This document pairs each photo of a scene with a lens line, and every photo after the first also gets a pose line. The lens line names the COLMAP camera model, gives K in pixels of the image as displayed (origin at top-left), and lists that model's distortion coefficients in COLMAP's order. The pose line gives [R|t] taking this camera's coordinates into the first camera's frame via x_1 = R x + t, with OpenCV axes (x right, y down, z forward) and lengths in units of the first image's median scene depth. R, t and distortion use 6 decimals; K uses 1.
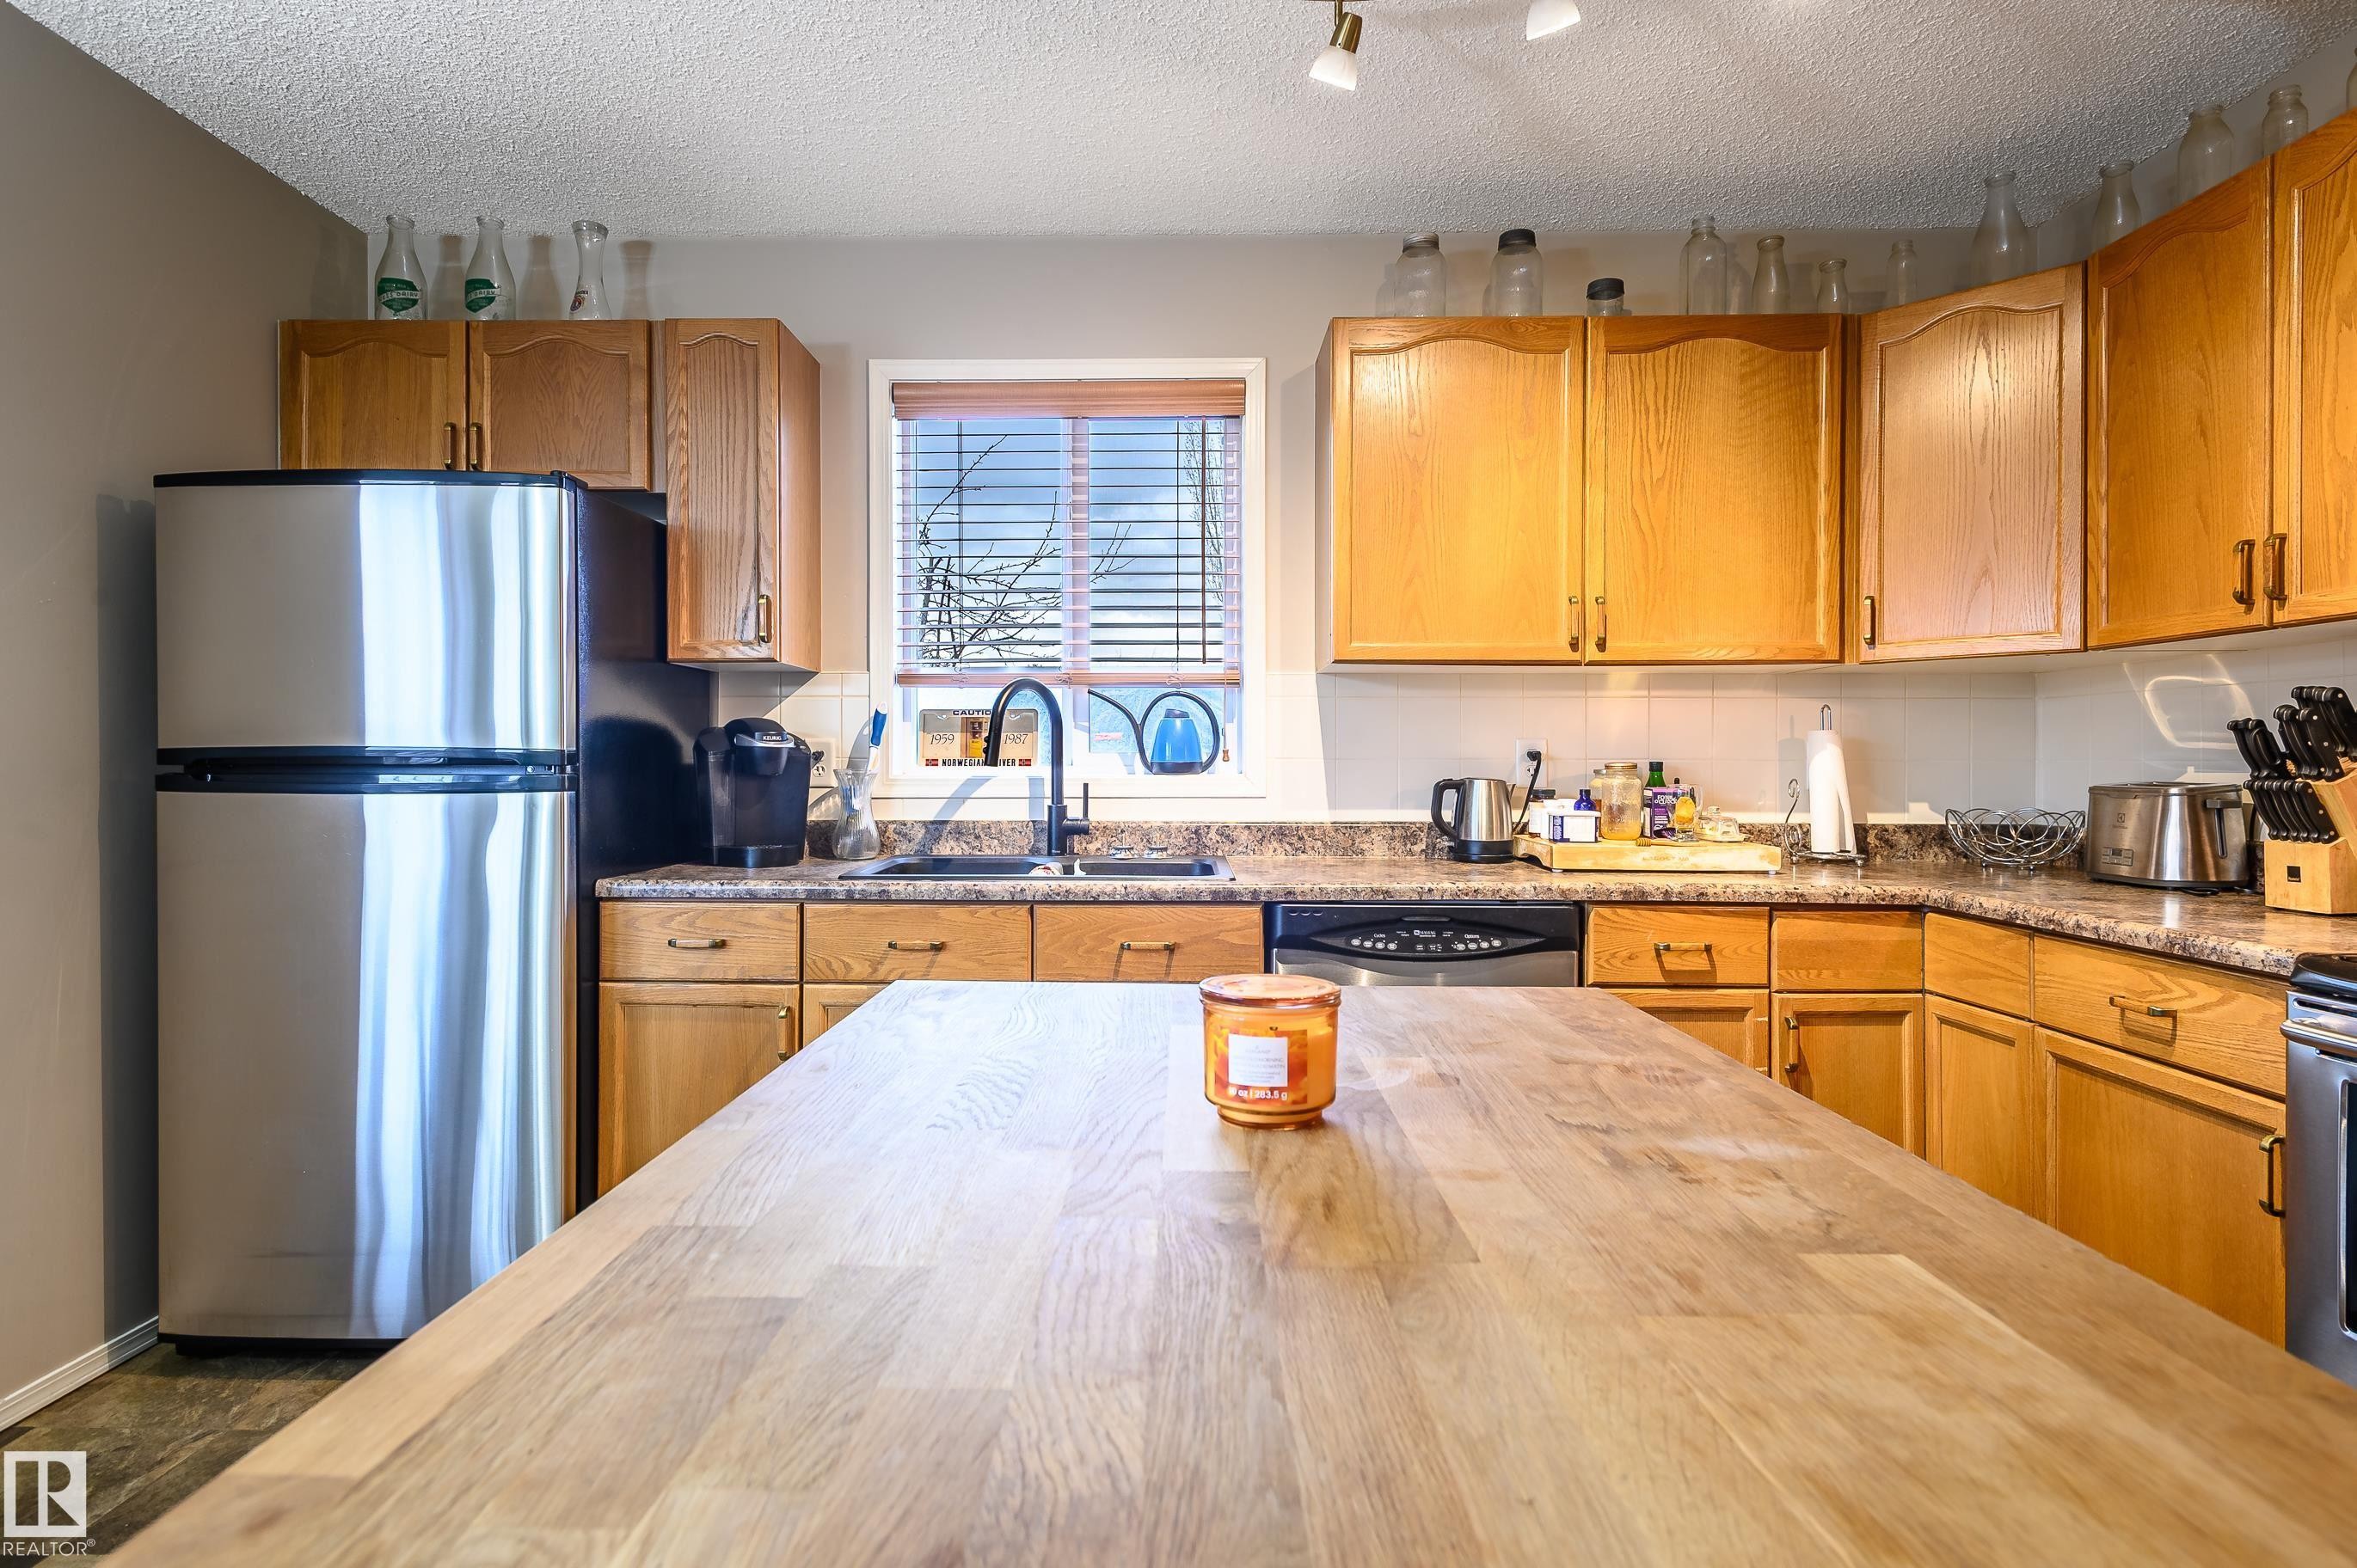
lens RADIAL K [[1228.0, 0, 1156.6], [0, 1228.0, 769.8], [0, 0, 1]] dist [0.019843, -0.011337]
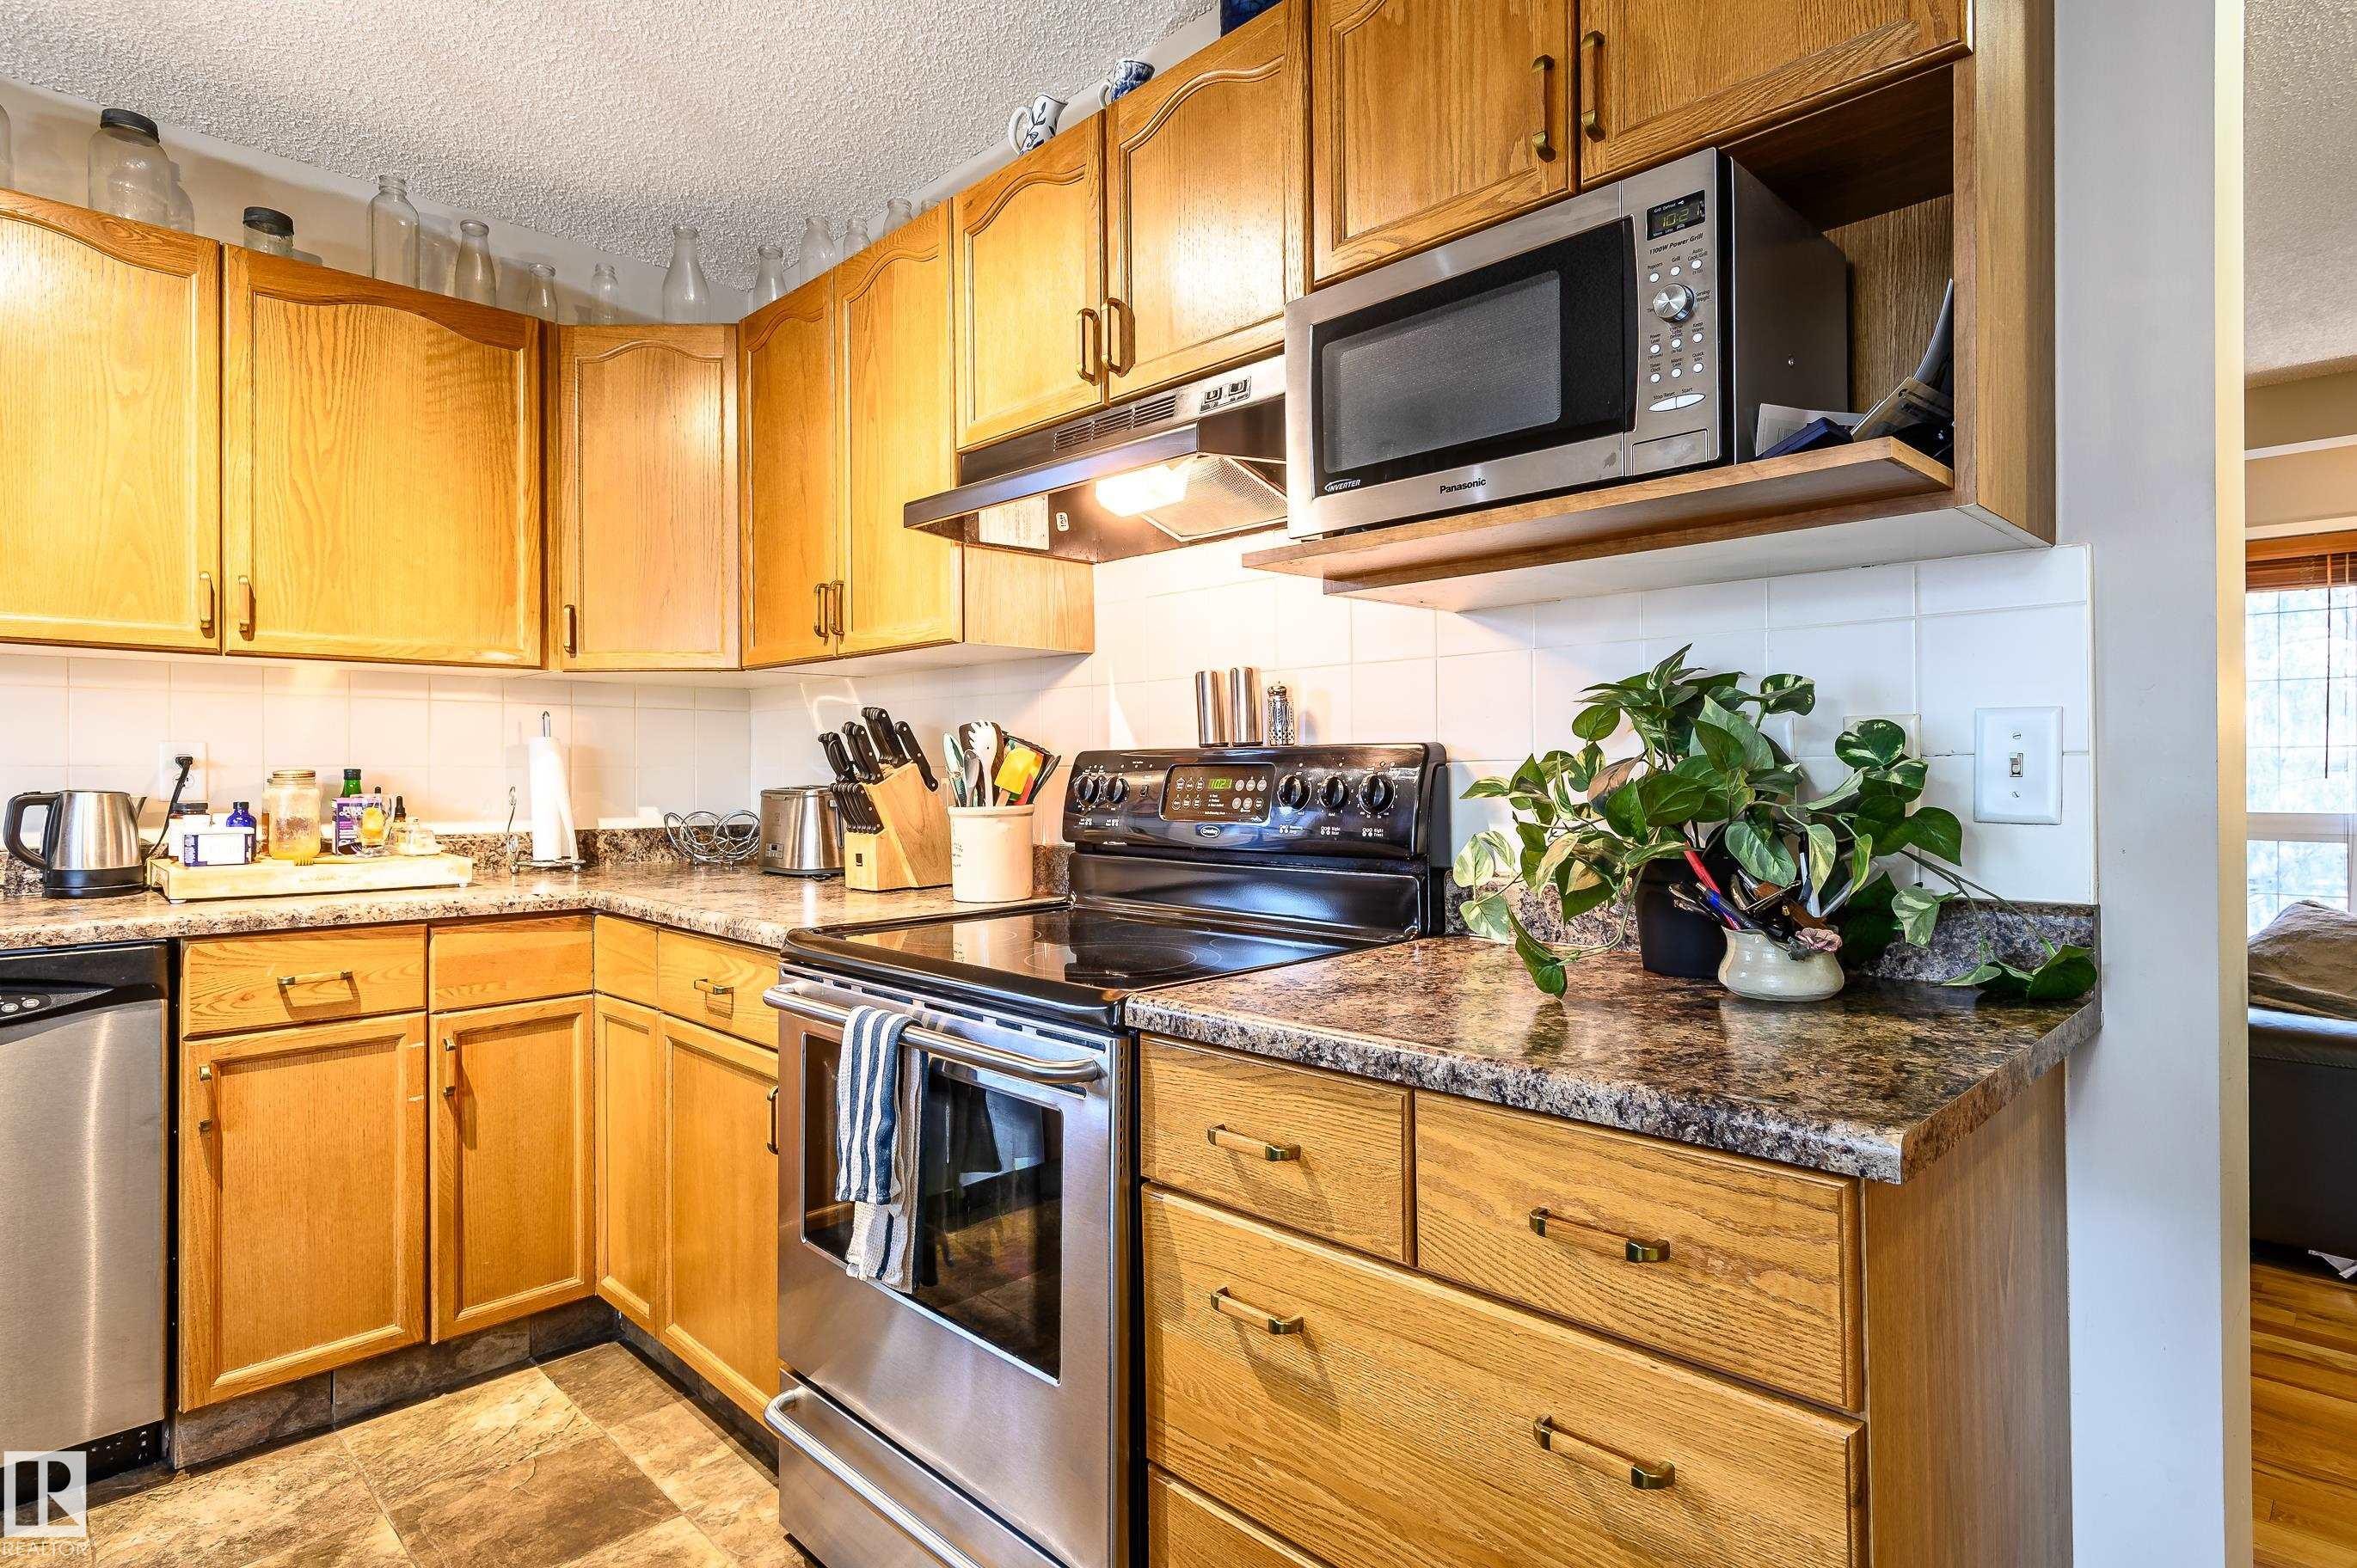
lens RADIAL K [[1228.0, 0, 1156.6], [0, 1228.0, 769.8], [0, 0, 1]] dist [0.019843, -0.011337]
pose [[0.701550, -0.002474, 0.712616, 0.190994], [0.006046, 0.999979, -0.002480, -0.000221], [-0.712595, 0.006048, 0.701549, -0.049528]]
